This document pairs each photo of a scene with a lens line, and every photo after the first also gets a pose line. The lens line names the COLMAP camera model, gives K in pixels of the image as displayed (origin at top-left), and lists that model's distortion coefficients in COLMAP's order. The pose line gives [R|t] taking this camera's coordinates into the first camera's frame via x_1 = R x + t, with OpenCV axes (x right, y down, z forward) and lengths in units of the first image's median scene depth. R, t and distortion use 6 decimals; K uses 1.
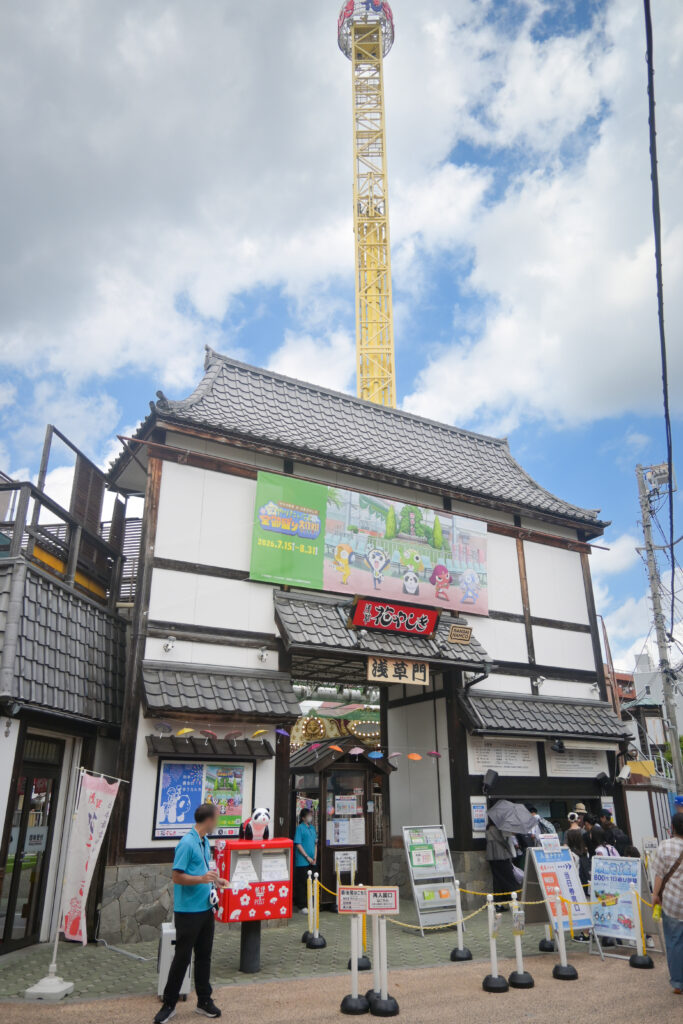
lens RADIAL K [[735.4, 0, 341.5], [0, 735.4, 512.0], [0, 0, 1]] dist [-0.006255, -0.001861]
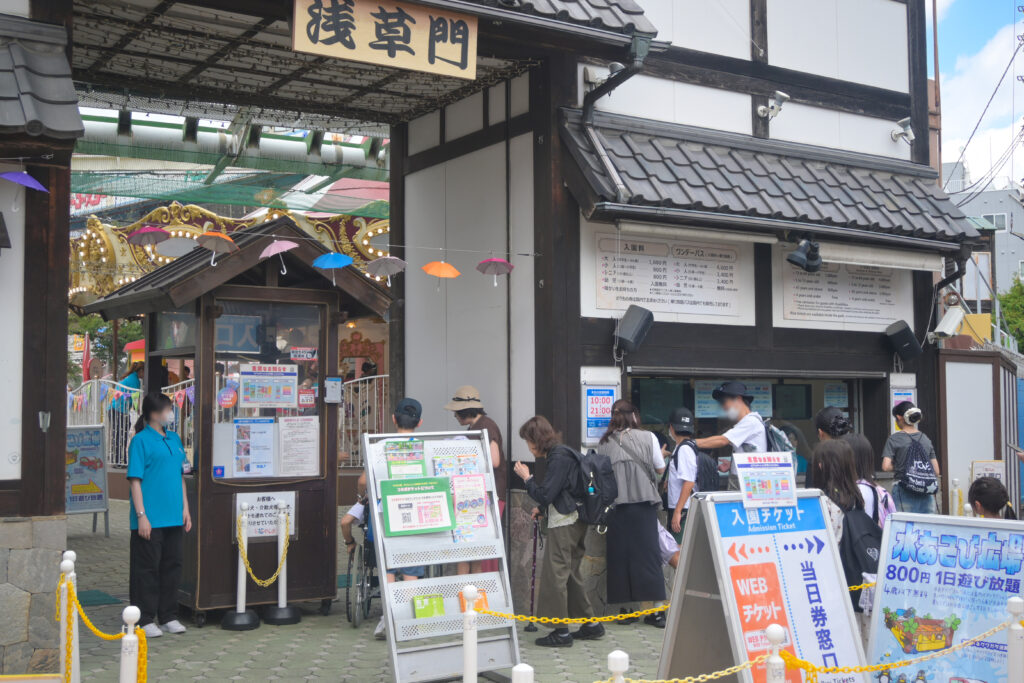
lens RADIAL K [[1232.4, 0, 512.0], [0, 1232.4, 341.5], [0, 0, 1]] dist [-0.002095, 0.002774]
pose [[0.998710, 0.003641, 0.050641, 0.101511], [-0.019553, 0.948077, 0.317441, 0.156493], [-0.046855, -0.318021, 0.946925, 0.357446]]
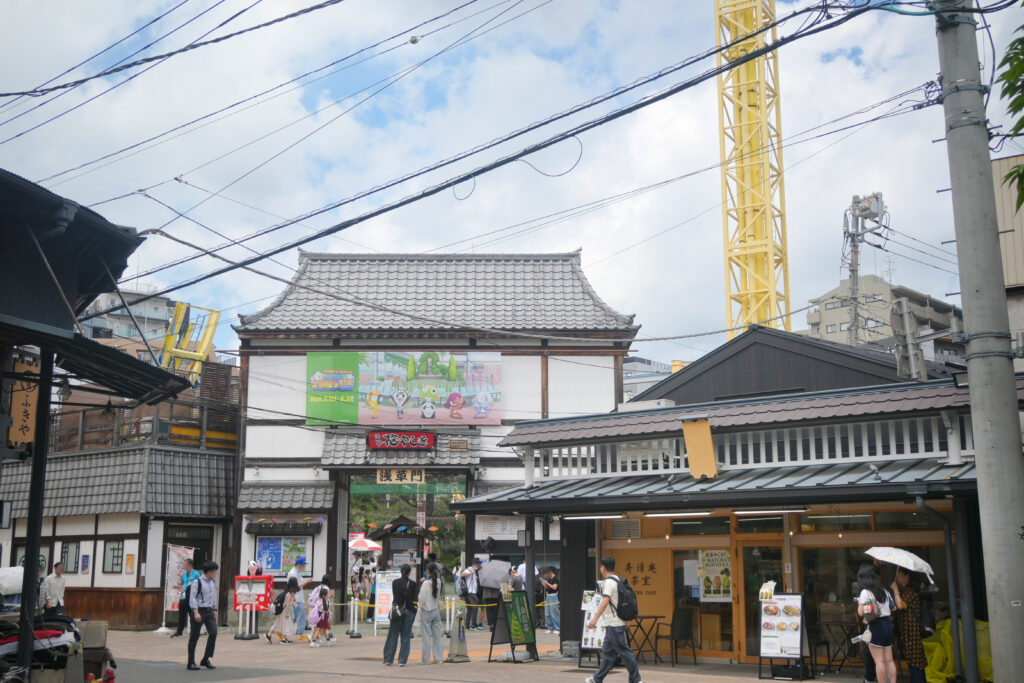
lens RADIAL K [[1159.9, 0, 512.0], [0, 1159.9, 341.5], [0, 0, 1]] dist [-0.010984, -0.003930]
pose [[0.874962, -0.090149, -0.475725, 1.354329], [0.180084, 0.972620, 0.146904, -0.341480], [0.449456, -0.214206, 0.867240, -0.856933]]
